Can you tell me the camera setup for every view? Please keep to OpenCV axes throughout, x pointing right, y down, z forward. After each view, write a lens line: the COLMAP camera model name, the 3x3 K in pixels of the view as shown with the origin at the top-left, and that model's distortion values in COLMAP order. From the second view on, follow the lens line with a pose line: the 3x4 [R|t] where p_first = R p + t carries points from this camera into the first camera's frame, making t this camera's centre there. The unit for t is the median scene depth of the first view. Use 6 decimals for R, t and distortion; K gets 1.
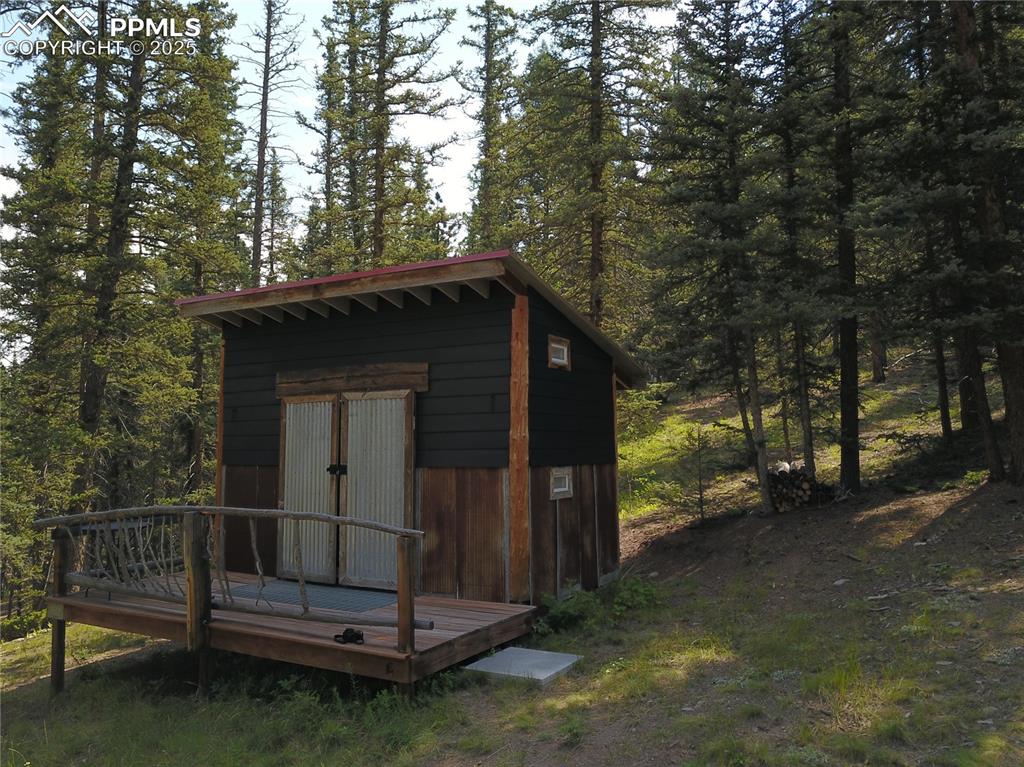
lens RADIAL K [[790.6, 0, 512.0], [0, 790.6, 383.5], [0, 0, 1]] dist [0.069464, -0.002115]
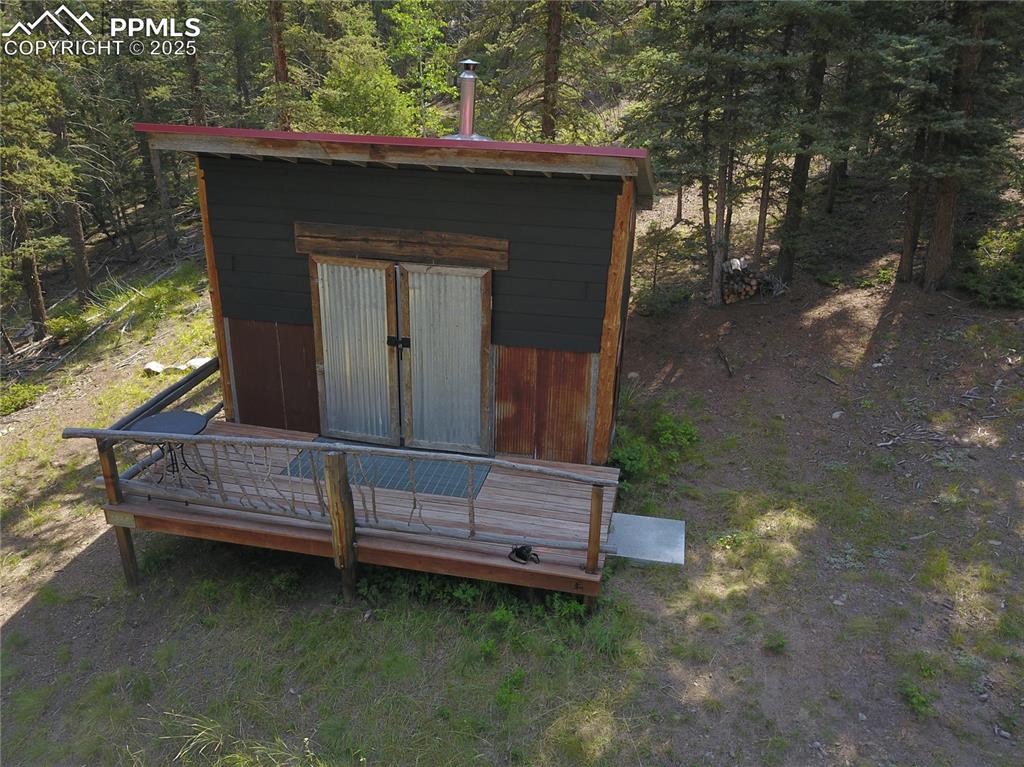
lens RADIAL K [[755.0, 0, 512.0], [0, 755.0, 383.5], [0, 0, 1]] dist [0.083691, -0.001923]
pose [[0.942638, -0.103442, 0.317385, -0.394609], [-0.060166, 0.882559, 0.466336, -0.287393], [-0.328350, -0.458681, 0.825710, 0.186449]]
